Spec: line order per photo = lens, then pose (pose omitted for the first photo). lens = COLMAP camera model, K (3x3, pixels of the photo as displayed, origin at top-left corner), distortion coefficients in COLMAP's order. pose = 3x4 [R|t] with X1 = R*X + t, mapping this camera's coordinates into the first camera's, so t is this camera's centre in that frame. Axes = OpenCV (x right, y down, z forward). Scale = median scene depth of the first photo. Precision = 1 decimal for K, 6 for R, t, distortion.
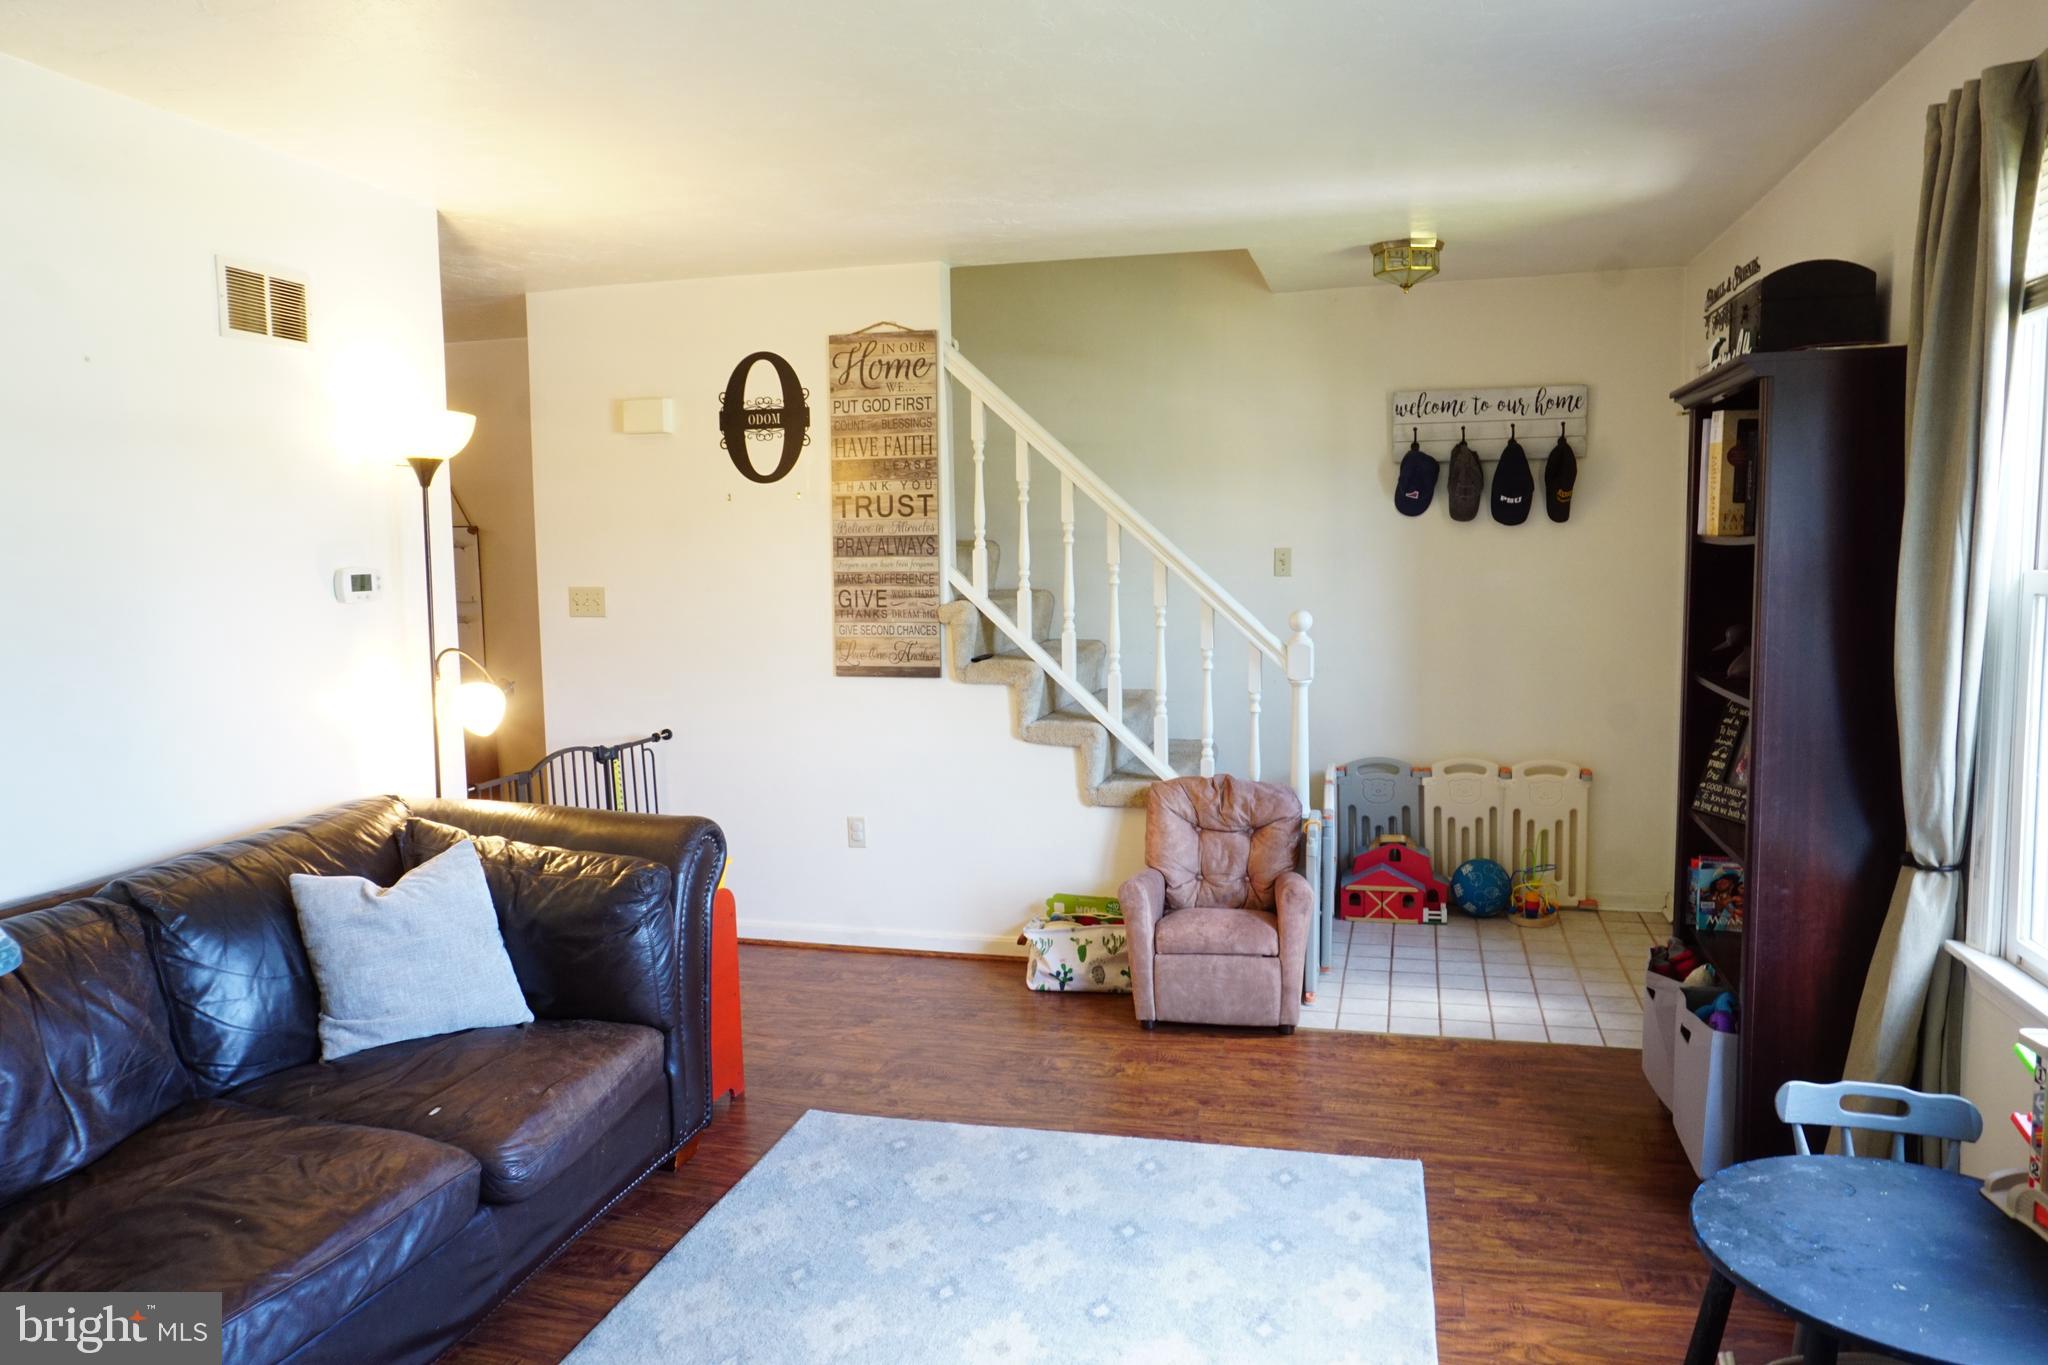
lens RADIAL K [[1445.9, 0, 1024.0], [0, 1445.9, 682.5], [0, 0, 1]] dist [-0.064446, 0.003184]
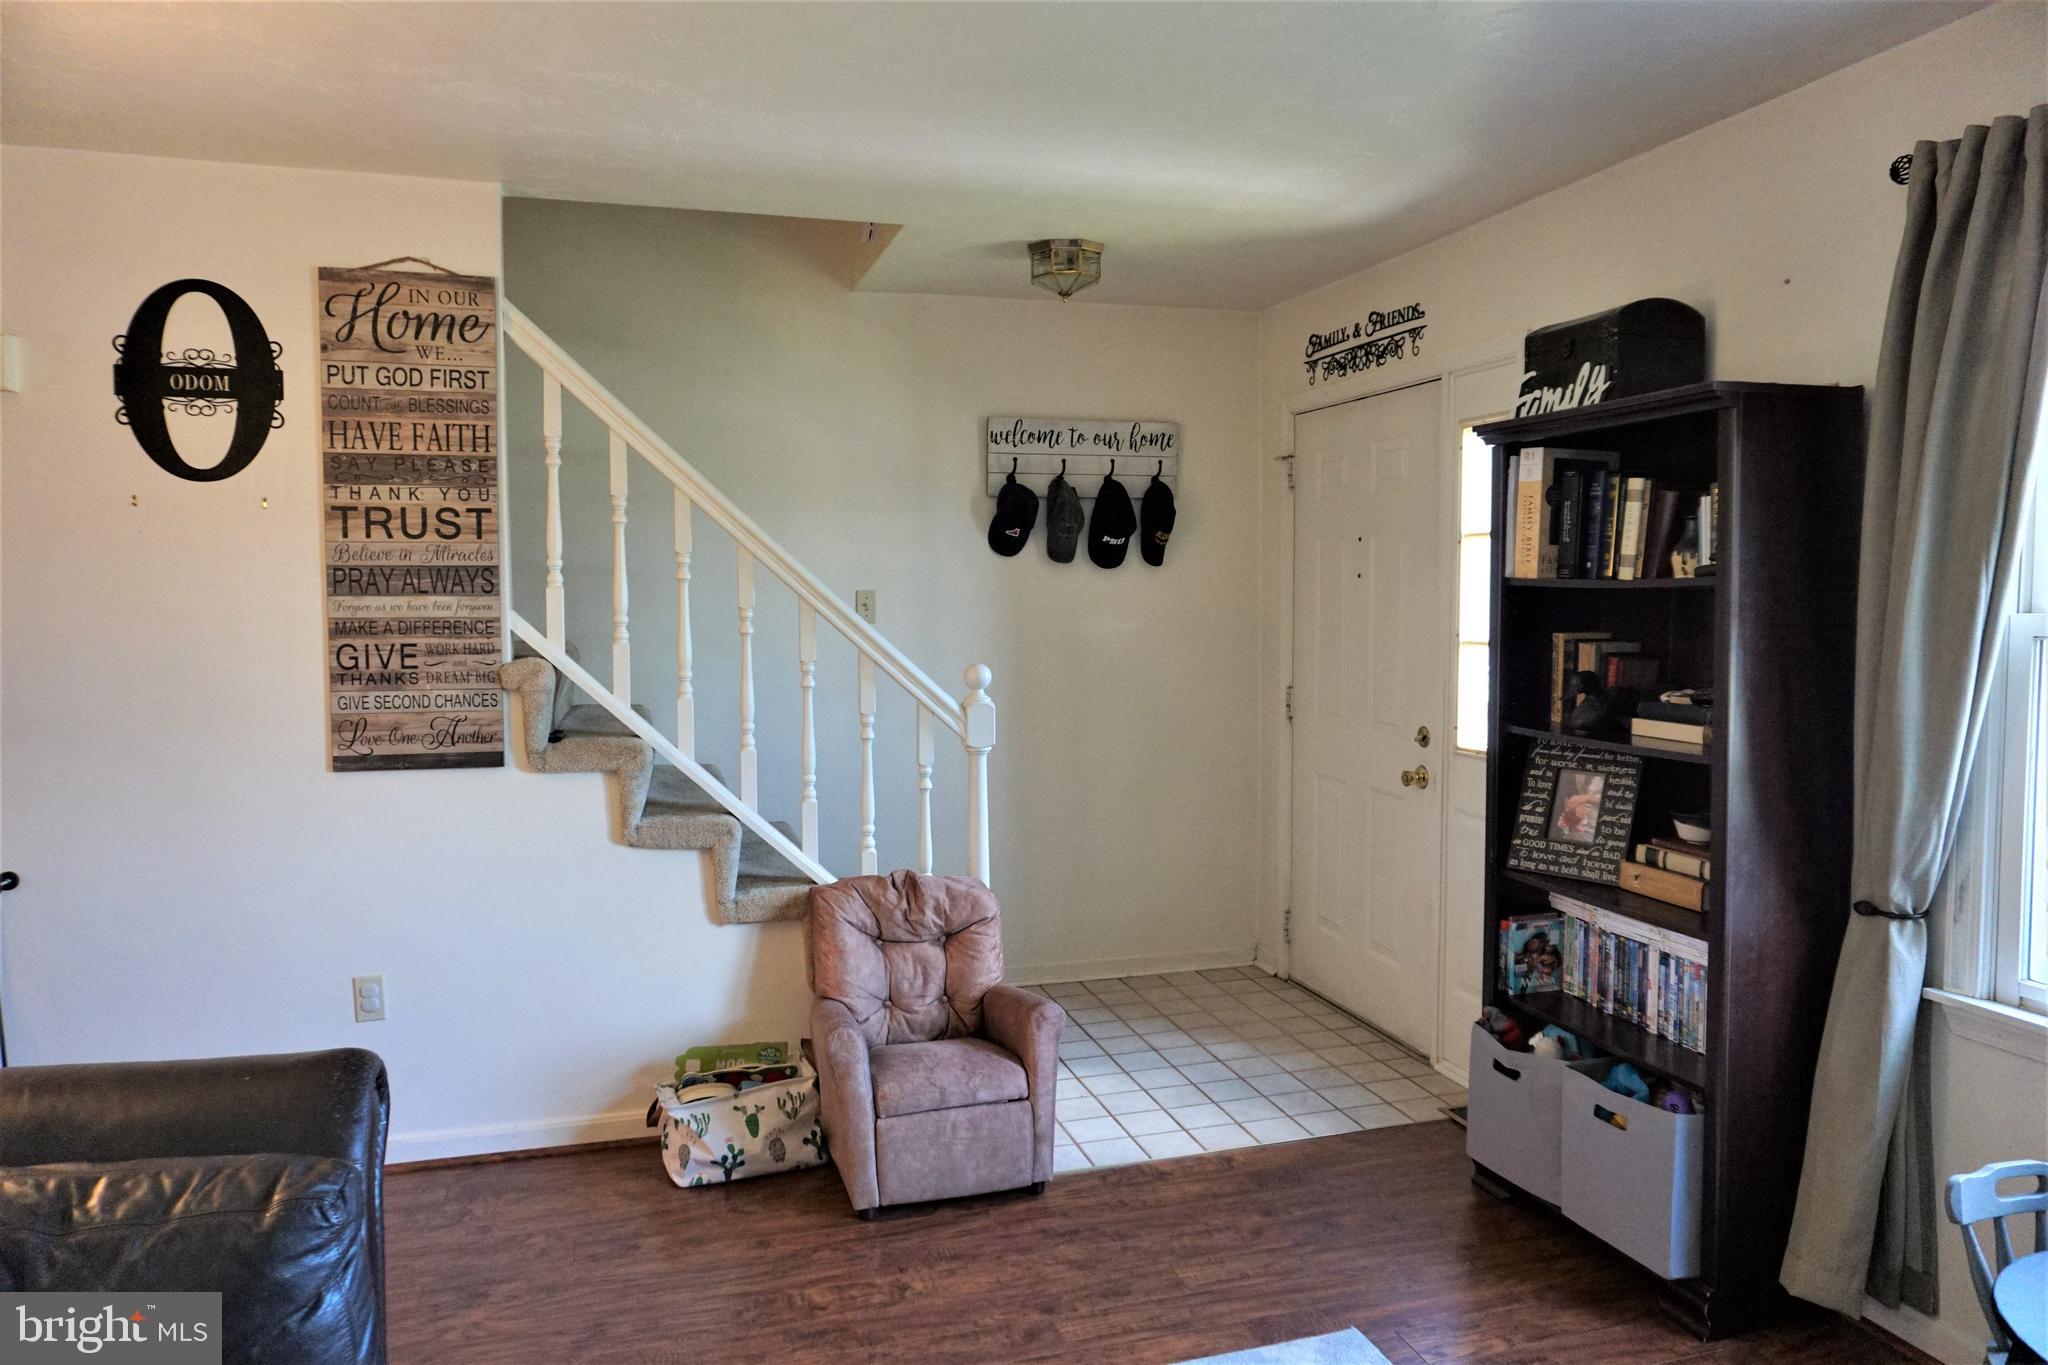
lens RADIAL K [[1423.1, 0, 1099.6], [0, 1423.1, 678.2], [0, 0, 1]] dist [-0.072527, 0.058933]
pose [[0.836164, -0.020921, 0.548081, -0.192754], [0.040896, 0.998869, -0.024262, -0.018112], [-0.546953, 0.042701, 0.836074, 0.262780]]
